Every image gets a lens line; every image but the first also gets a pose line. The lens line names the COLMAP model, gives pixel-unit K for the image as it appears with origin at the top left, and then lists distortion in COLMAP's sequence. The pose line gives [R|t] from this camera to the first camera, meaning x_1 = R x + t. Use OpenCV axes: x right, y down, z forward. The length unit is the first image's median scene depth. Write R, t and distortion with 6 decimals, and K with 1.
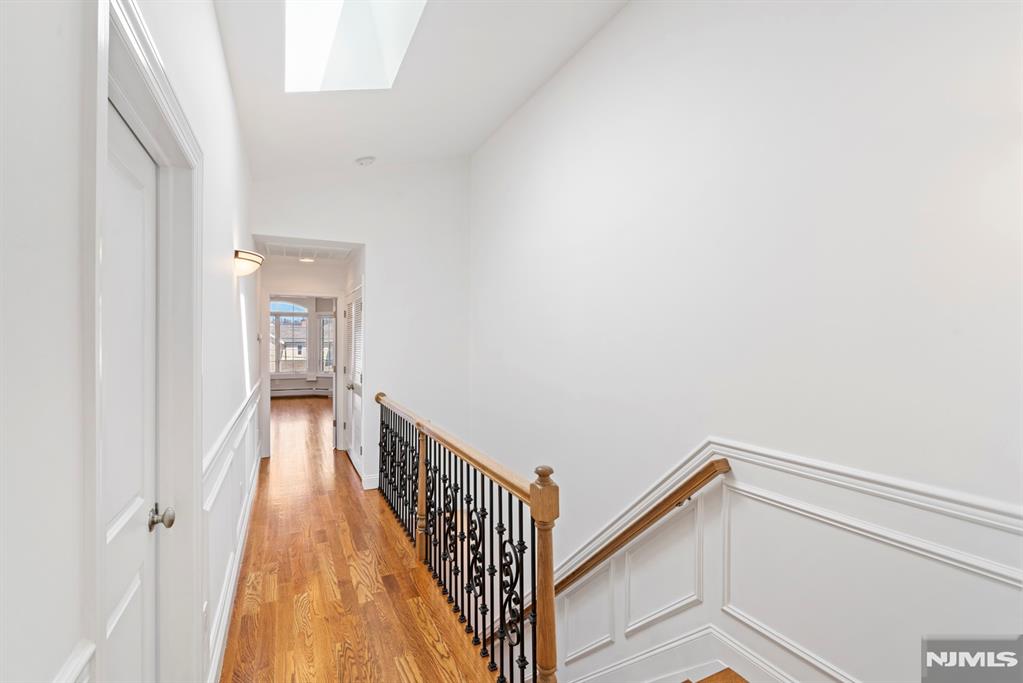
lens RADIAL K [[464.8, 0, 511.7], [0, 464.8, 339.3], [0, 0, 1]] dist [-0.004166, -0.000147]
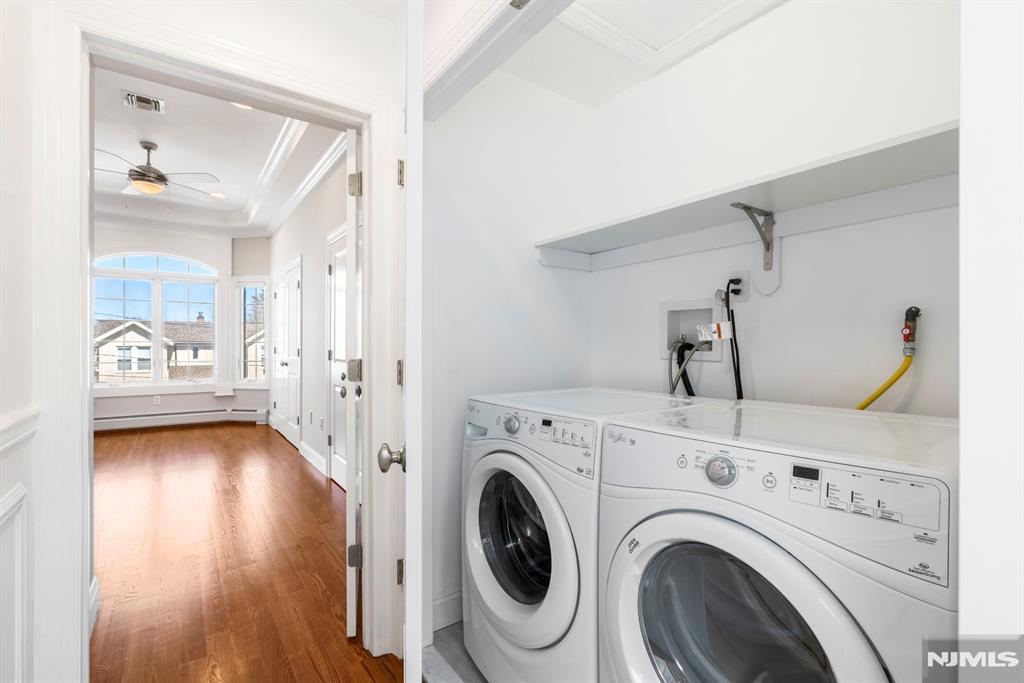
lens RADIAL K [[465.2, 0, 514.7], [0, 465.2, 343.7], [0, 0, 1]] dist [-0.004166, -0.000147]
pose [[0.984446, 0.003239, 0.175655, -0.180950], [-0.002861, 0.999993, -0.002405, 0.025307], [-0.175662, 0.001865, 0.984449, 0.376027]]
